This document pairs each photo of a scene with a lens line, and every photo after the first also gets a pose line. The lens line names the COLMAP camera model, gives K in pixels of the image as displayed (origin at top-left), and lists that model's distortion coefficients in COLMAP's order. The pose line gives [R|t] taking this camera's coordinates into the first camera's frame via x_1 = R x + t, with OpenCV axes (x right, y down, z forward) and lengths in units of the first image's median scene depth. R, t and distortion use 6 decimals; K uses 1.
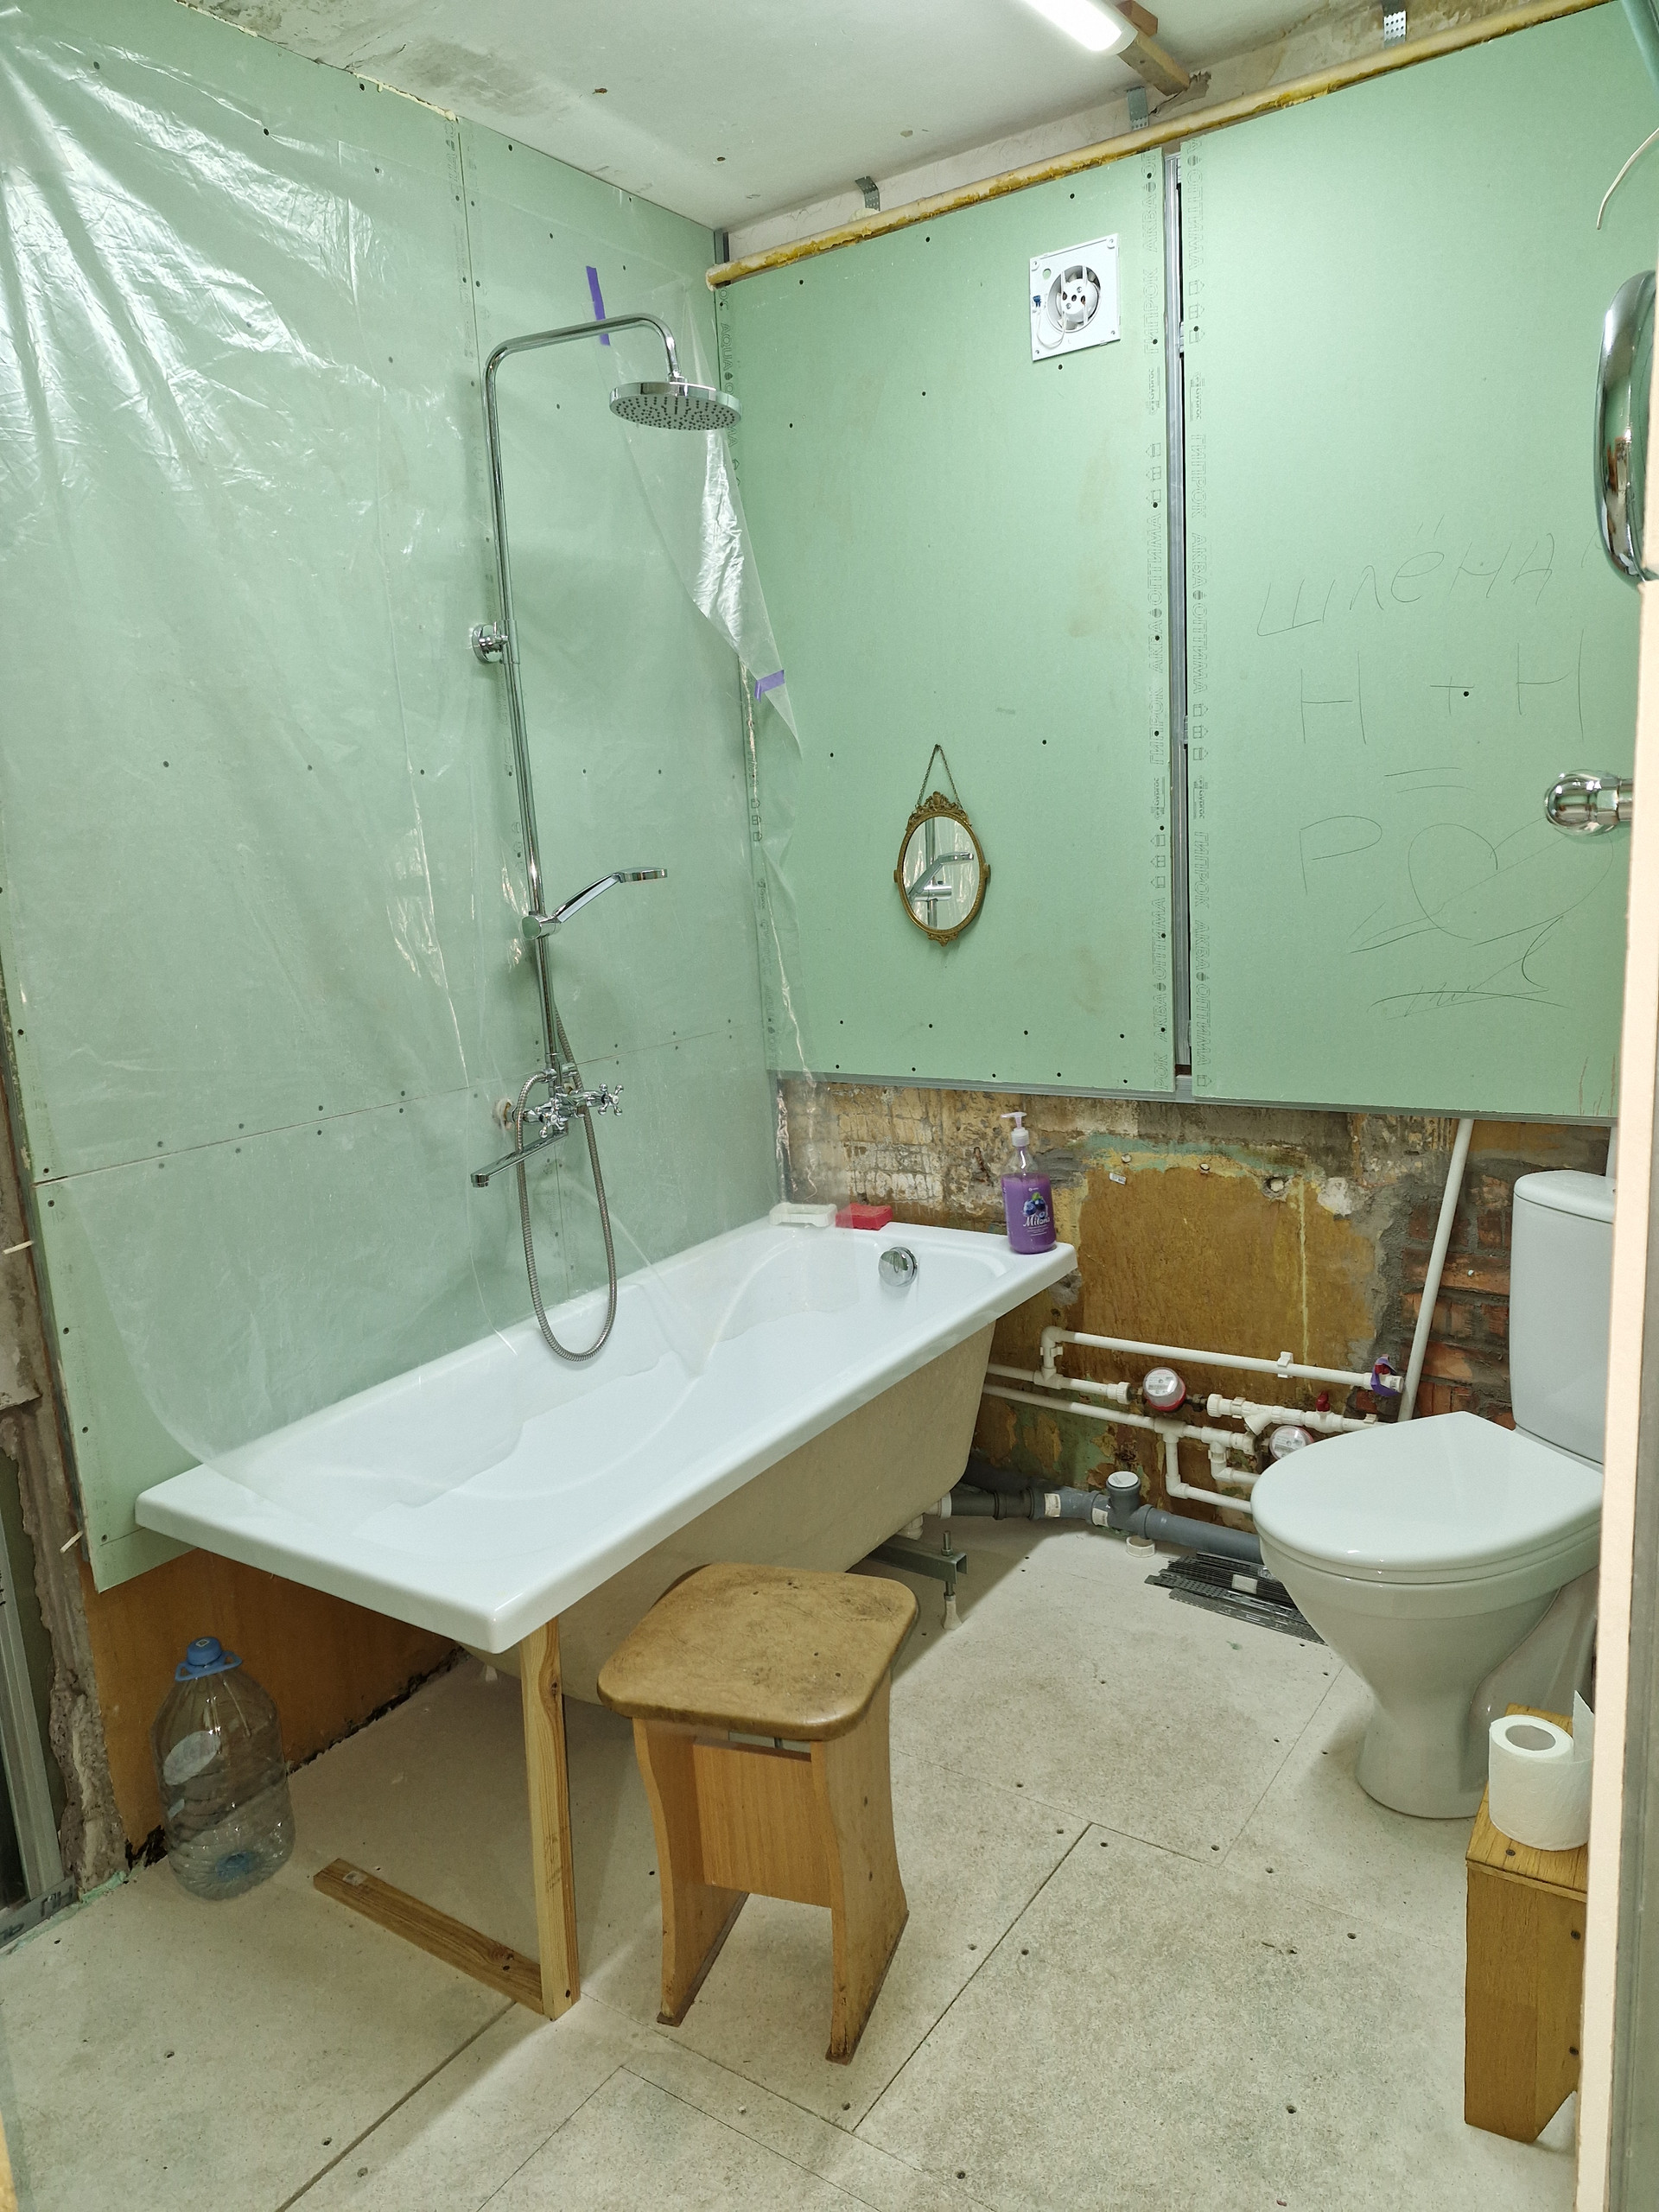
lens RADIAL K [[1528.8, 0, 815.6], [0, 1528.8, 1095.6], [0, 0, 1]] dist [0.077533, -0.070987]
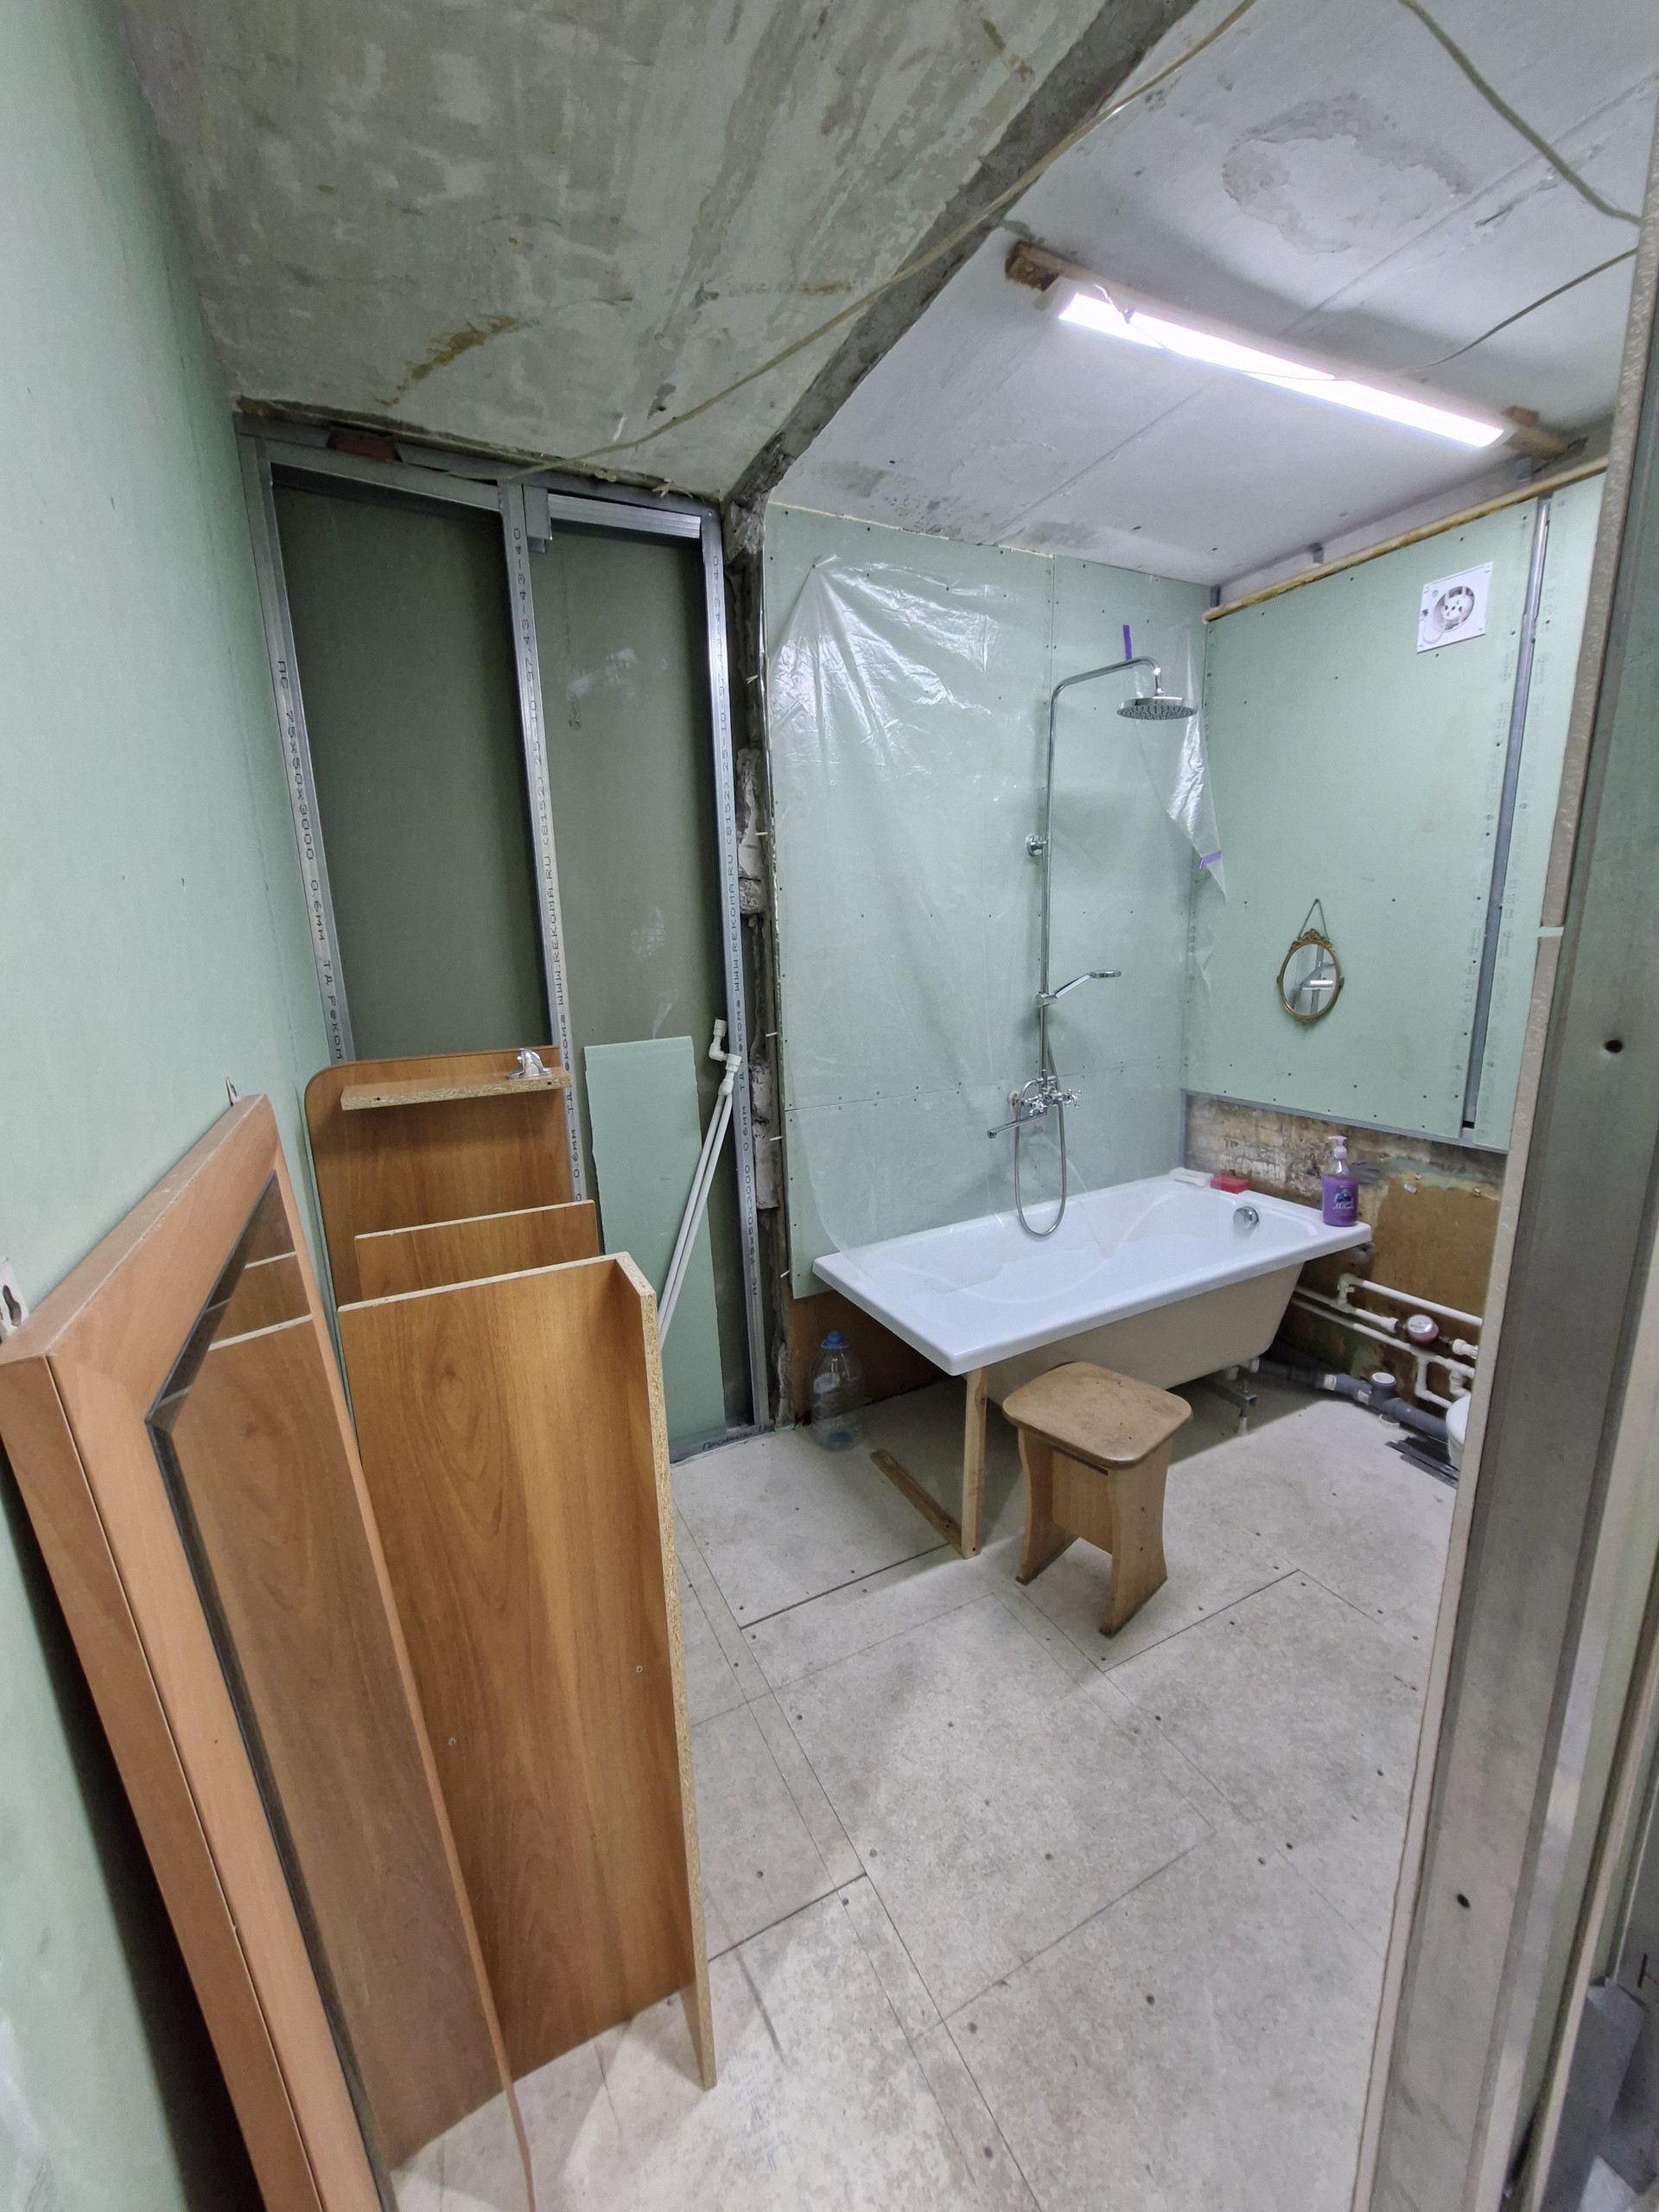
lens RADIAL K [[870.0, 0, 813.8], [0, 870.0, 1112.0], [0, 0, 1]] dist [0.006304, -0.000978]
pose [[0.877778, 0.128744, -0.461444, 0.078135], [-0.102738, 0.991391, 0.081167, -0.035715], [0.467922, -0.023839, 0.883448, -0.050558]]
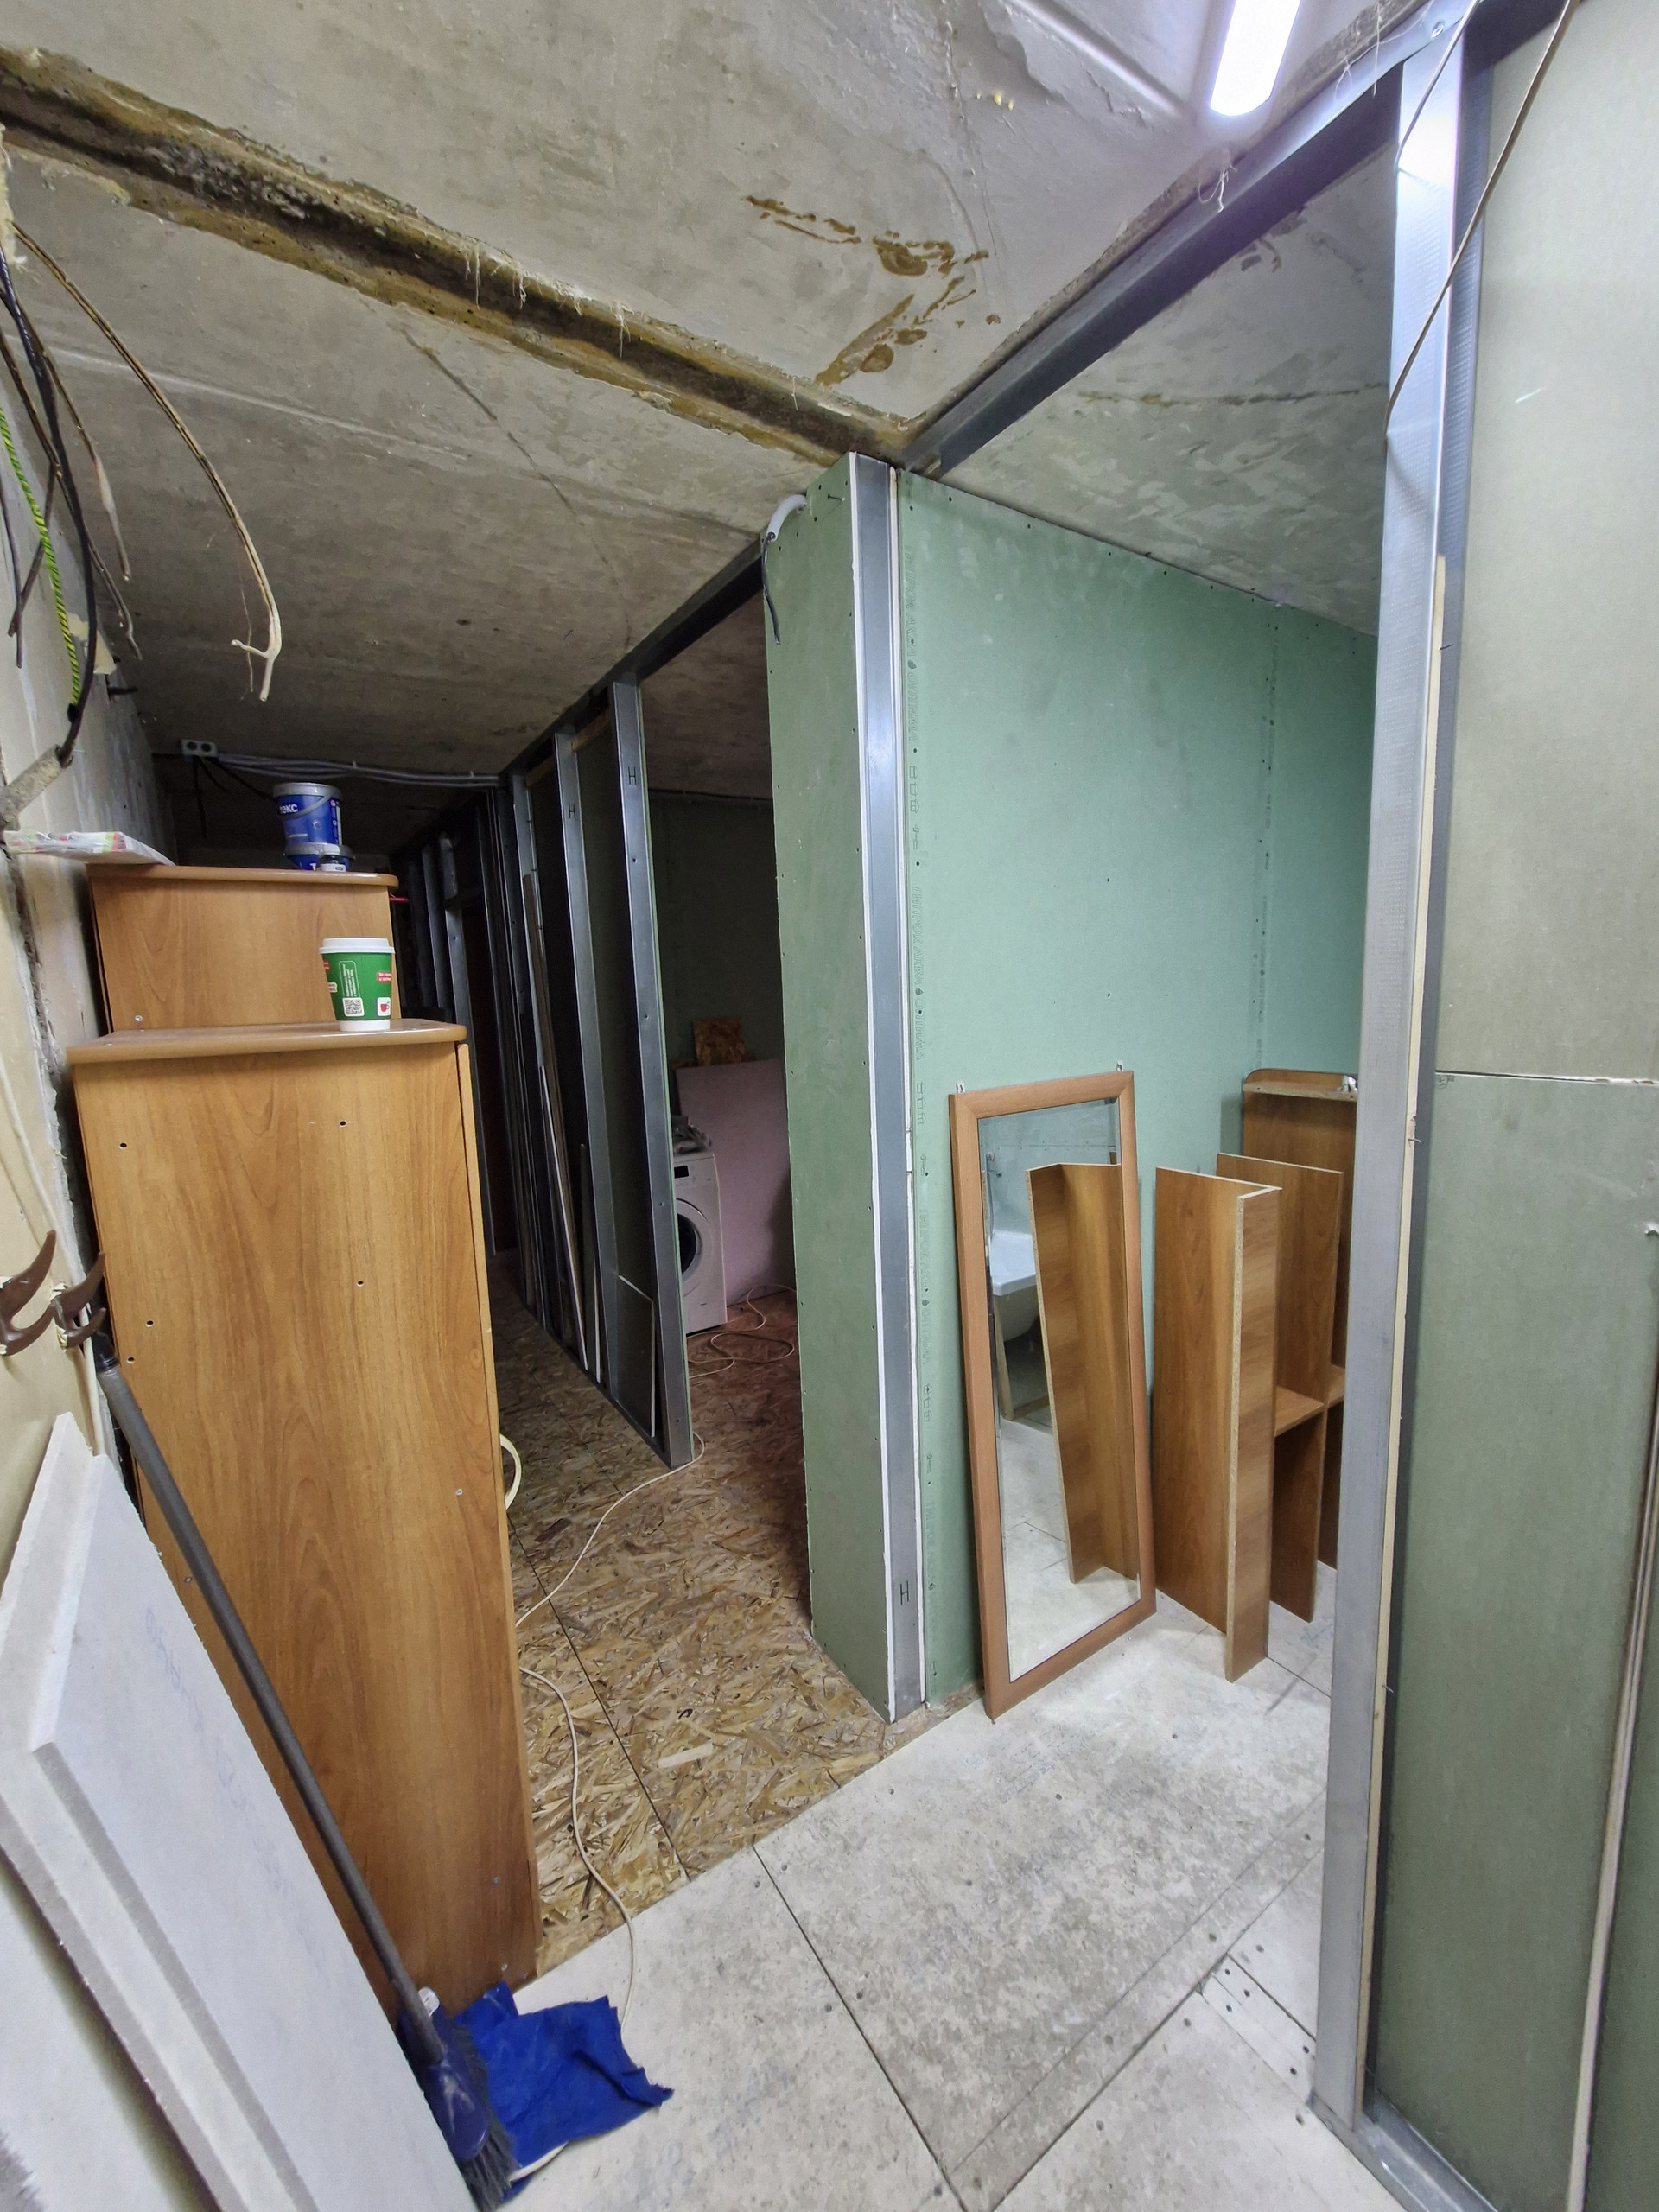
lens RADIAL K [[870.0, 0, 824.5], [0, 870.0, 1107.2], [0, 0, 1]] dist [0.006304, -0.000978]
pose [[-0.361449, 0.213052, -0.907724, 0.627434], [-0.101291, 0.958810, 0.265376, -0.154091], [0.926874, 0.187864, -0.324980, 0.139798]]
